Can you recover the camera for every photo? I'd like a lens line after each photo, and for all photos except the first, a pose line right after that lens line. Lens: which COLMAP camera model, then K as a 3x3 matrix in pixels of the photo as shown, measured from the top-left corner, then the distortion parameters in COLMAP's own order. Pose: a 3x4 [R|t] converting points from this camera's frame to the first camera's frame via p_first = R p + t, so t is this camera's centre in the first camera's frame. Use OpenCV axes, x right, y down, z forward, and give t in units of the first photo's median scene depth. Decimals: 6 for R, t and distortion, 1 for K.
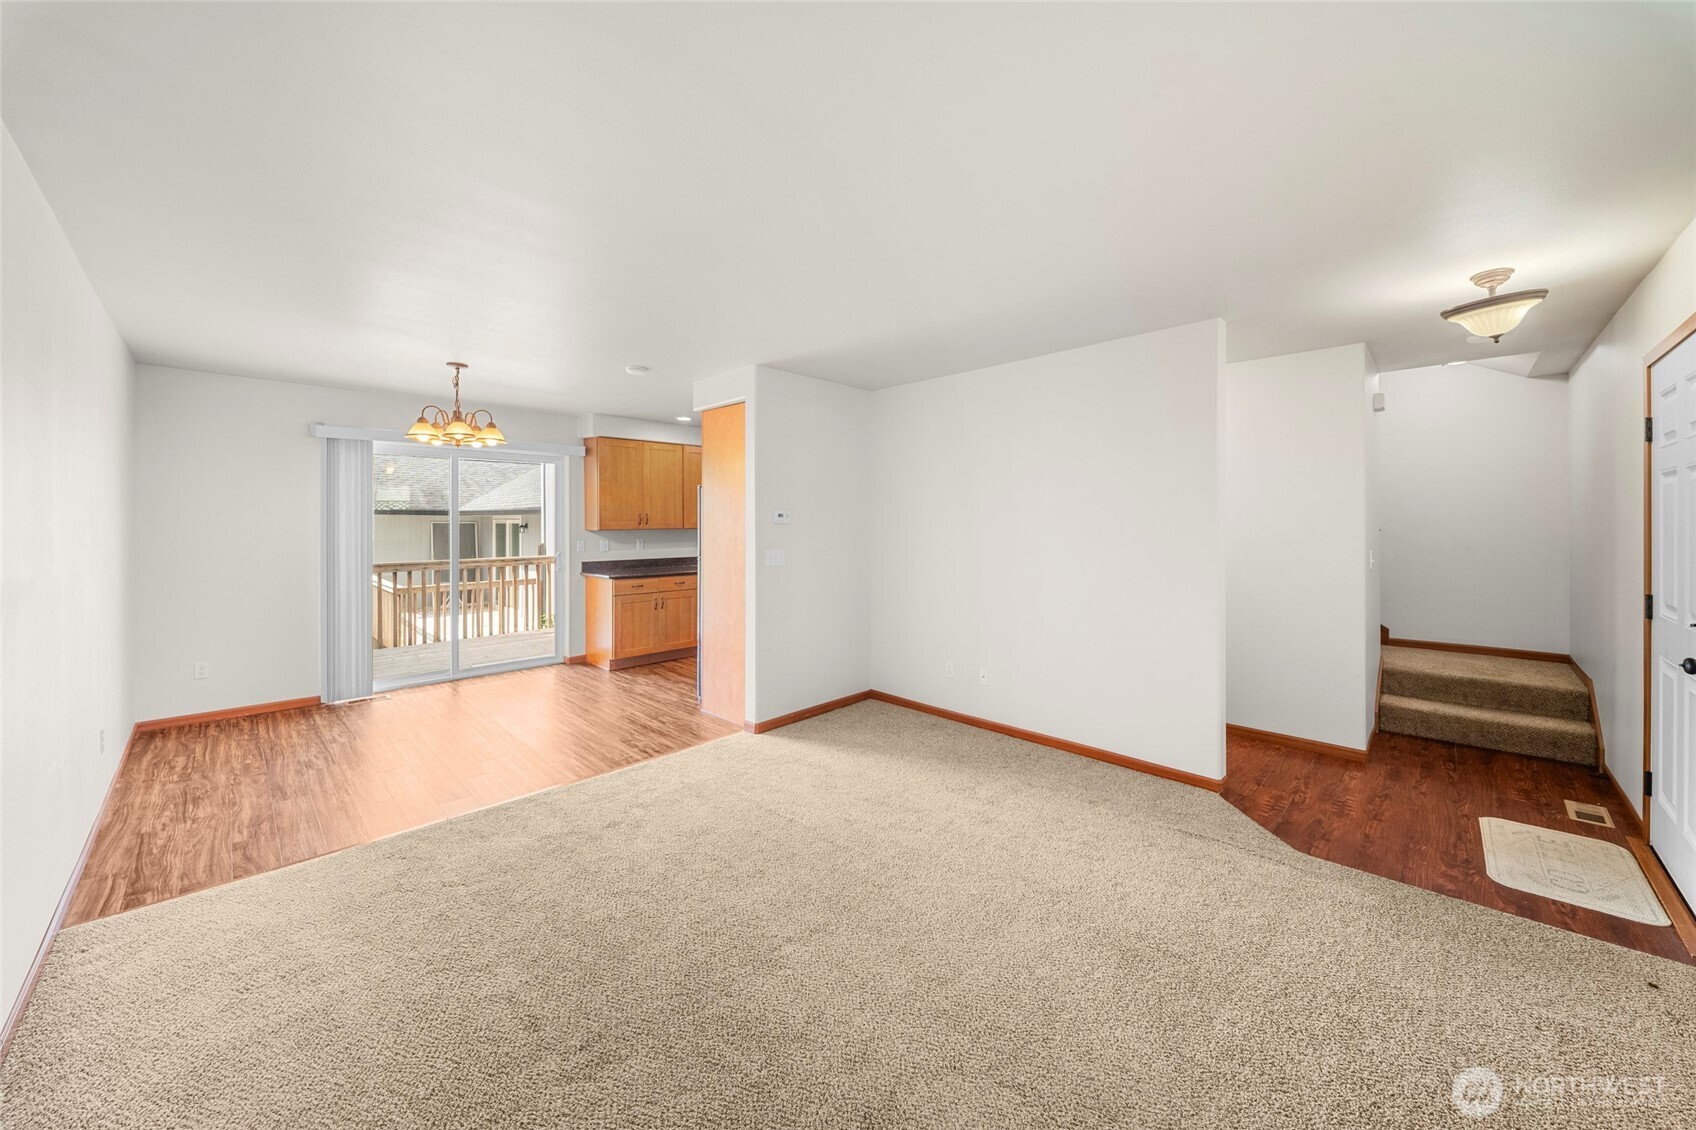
lens RADIAL K [[608.9, 0, 850.3], [0, 608.9, 519.3], [0, 0, 1]] dist [0.001549, -0.004257]
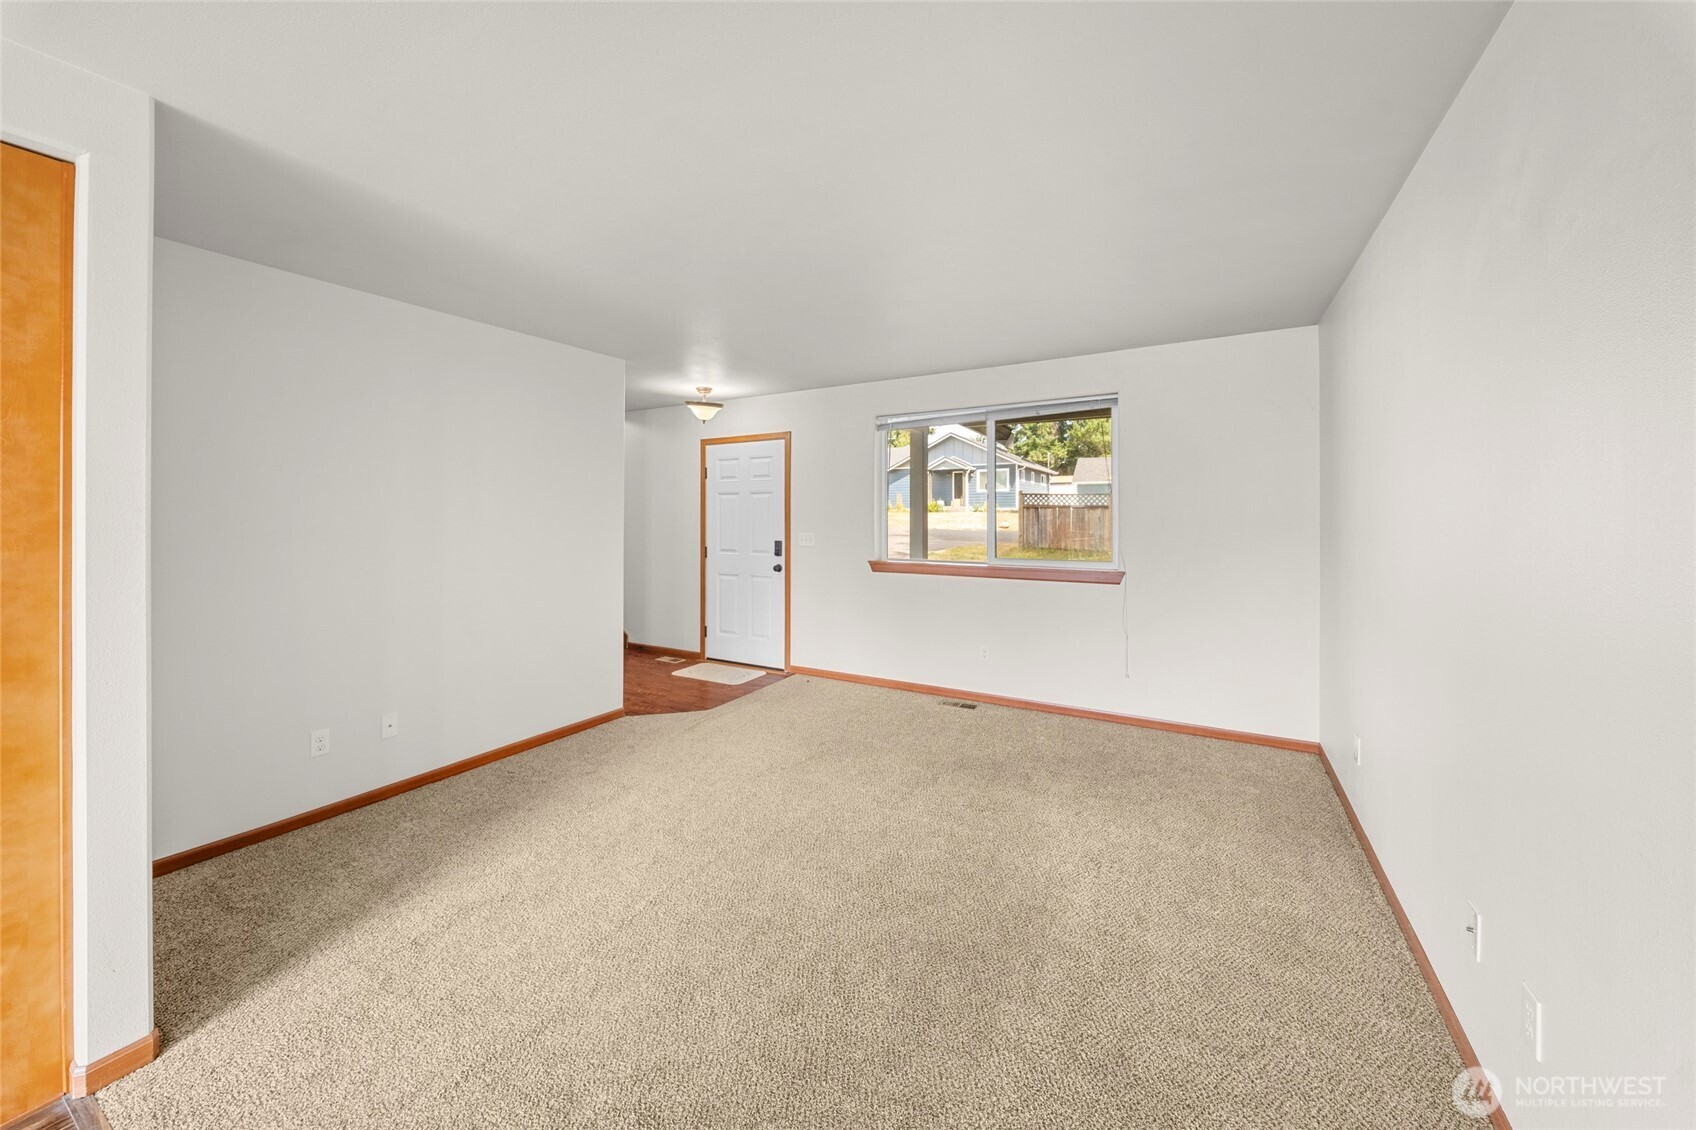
lens RADIAL K [[608.9, 0, 850.3], [0, 608.9, 519.3], [0, 0, 1]] dist [0.001549, -0.004257]
pose [[-0.251851, -0.002460, 0.967763, -0.422181], [-0.006467, 0.999979, 0.000859, 0.006481], [-0.967744, -0.006042, -0.251862, 0.449354]]
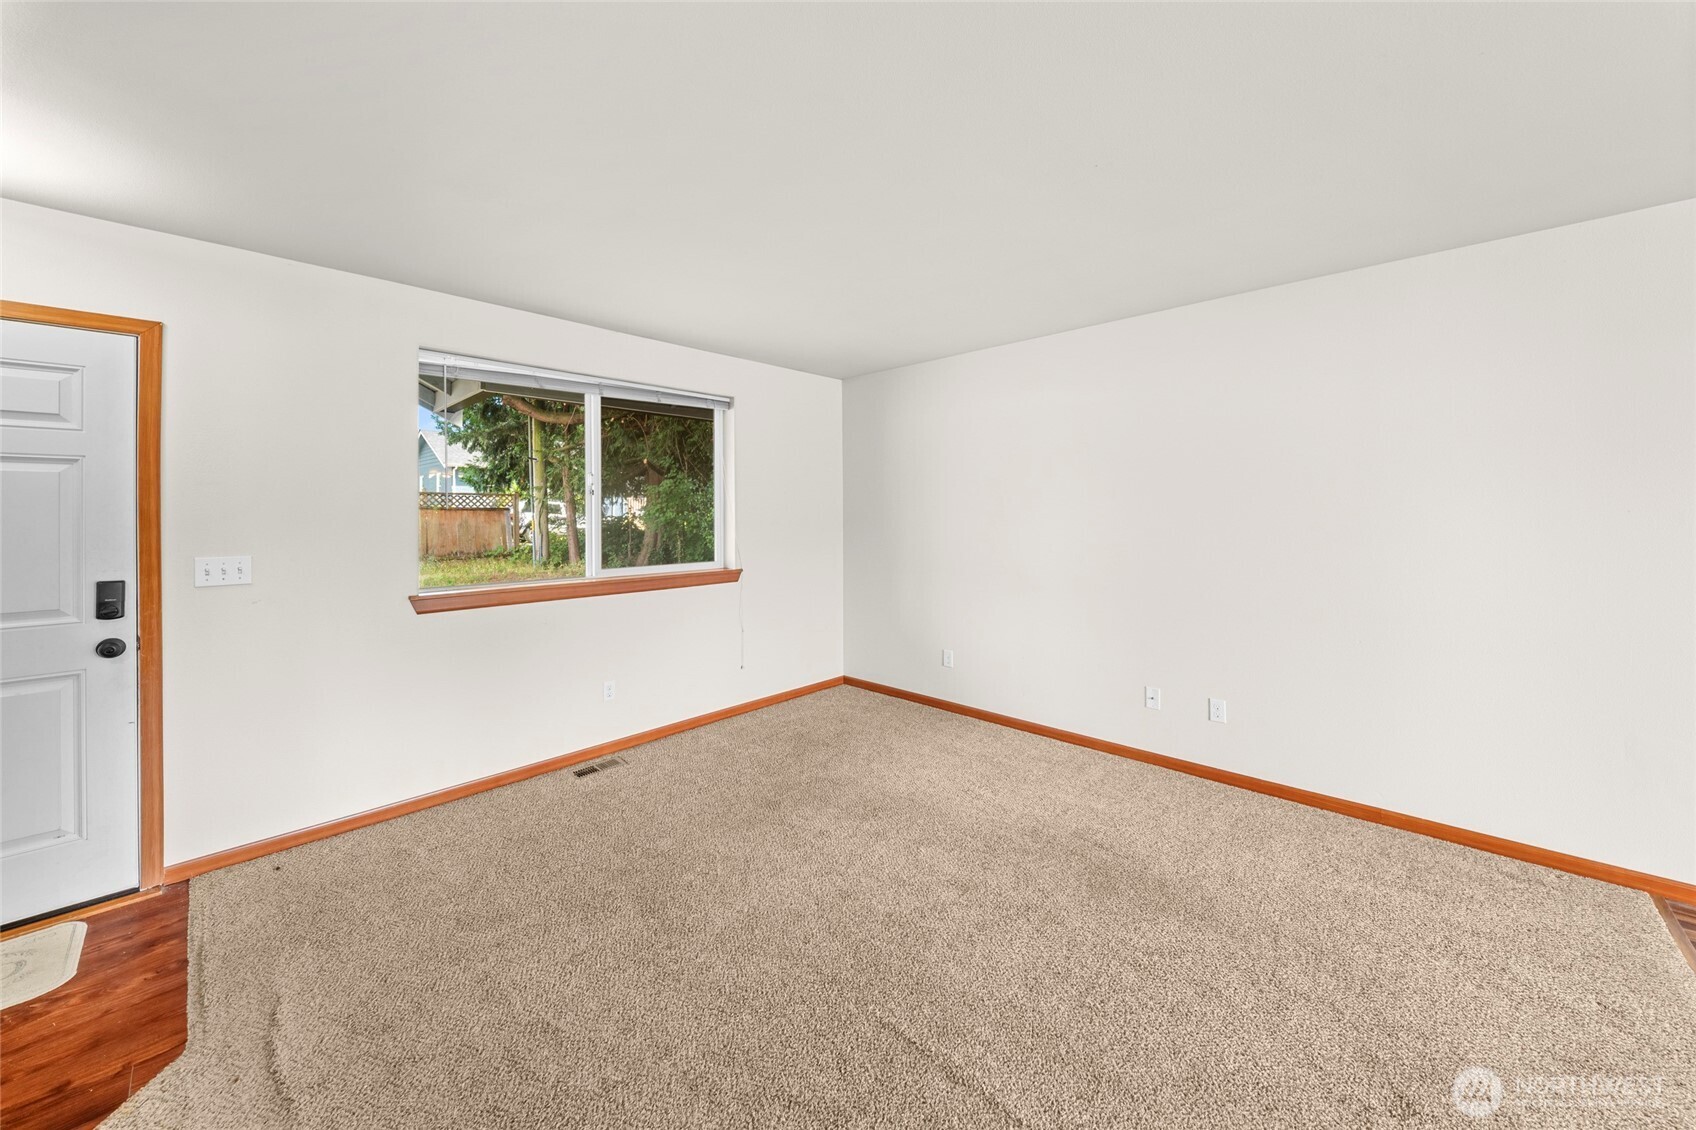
lens RADIAL K [[608.9, 0, 850.3], [0, 608.9, 519.3], [0, 0, 1]] dist [0.001549, -0.004257]
pose [[-0.999899, 0.009351, -0.010730, 0.027860], [0.009338, 0.999956, 0.001173, 0.006081], [0.010740, 0.001072, -0.999942, 0.691656]]
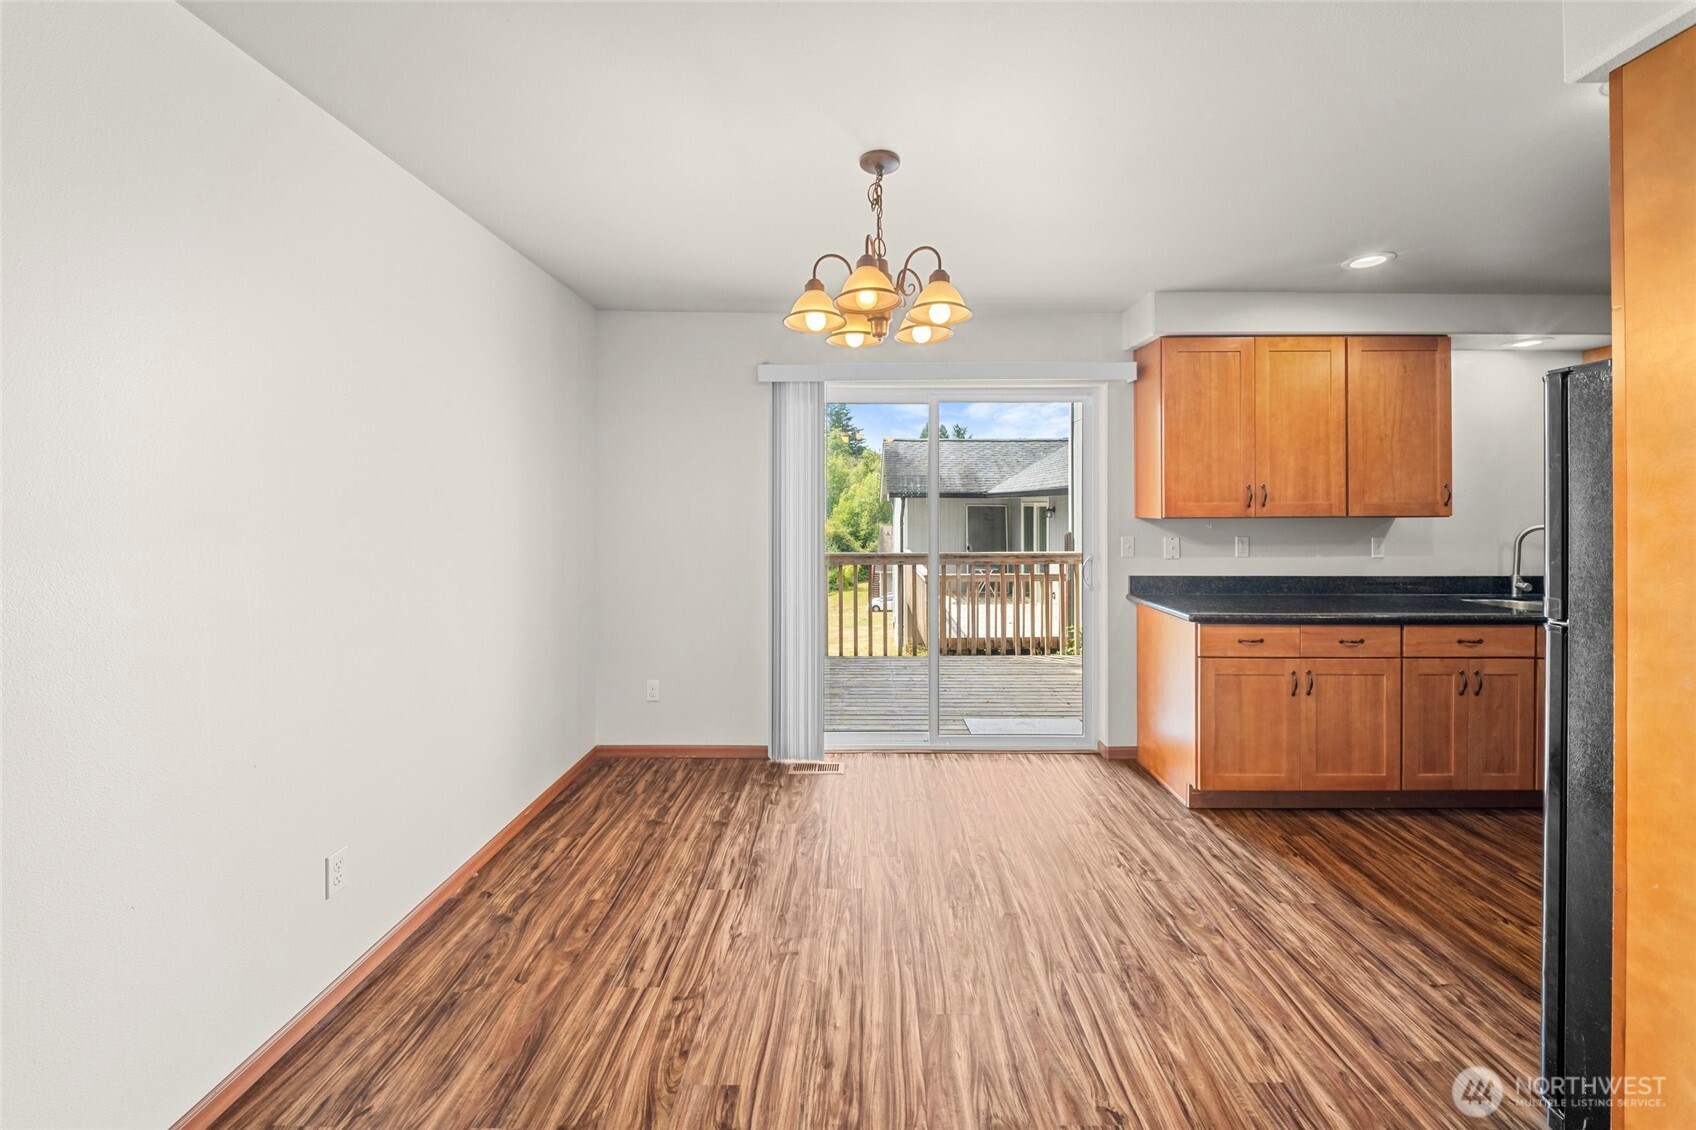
lens RADIAL K [[630.6, 0, 865.2], [0, 630.6, 504.8], [0, 0, 1]] dist [-0.008331, -0.000040]
pose [[0.704504, 0.000624, -0.709700, -0.216709], [0.001467, 0.999996, 0.002335, 0.004376], [0.709699, -0.002686, 0.704500, 0.453548]]
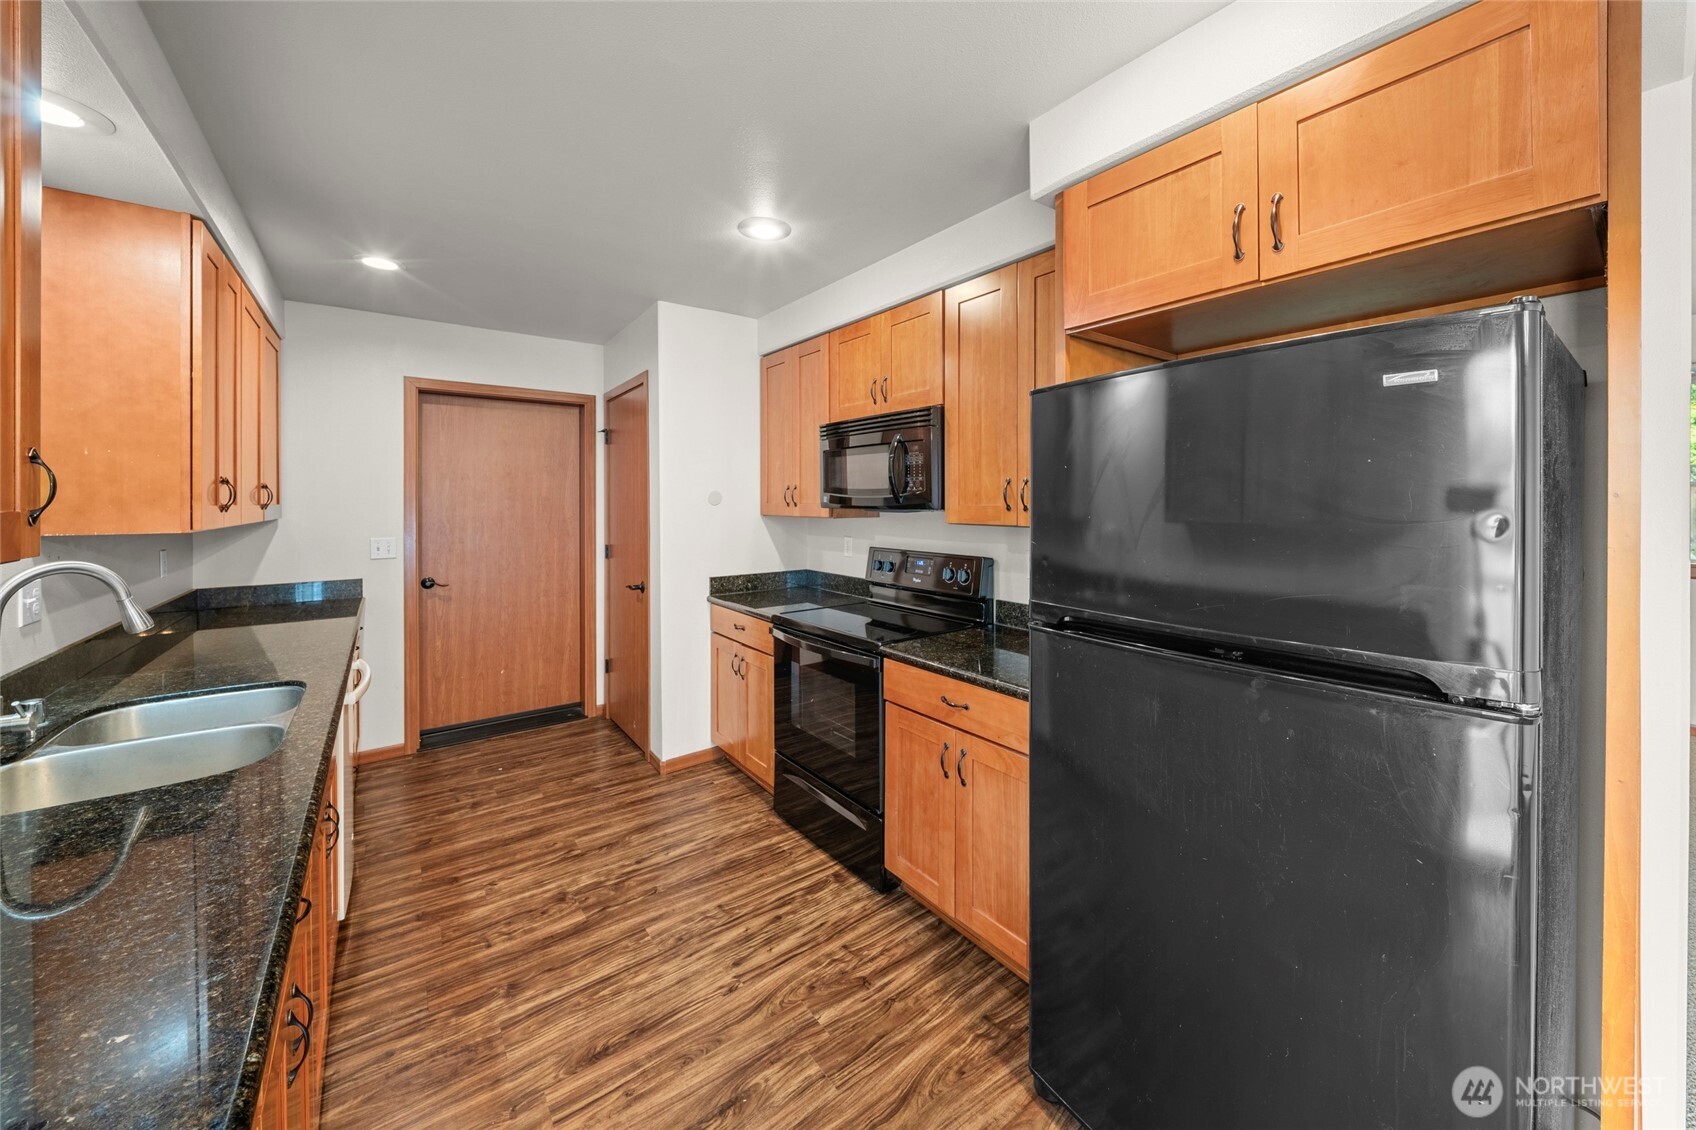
lens RADIAL K [[620.8, 0, 847.9], [0, 620.8, 501.2], [0, 0, 1]] dist [0.013532, -0.011024]
pose [[0.145068, -0.000241, 0.989422, -0.369872], [-0.001380, 0.999999, 0.000445, 0.001210], [-0.989421, -0.001430, 0.145067, 0.944176]]
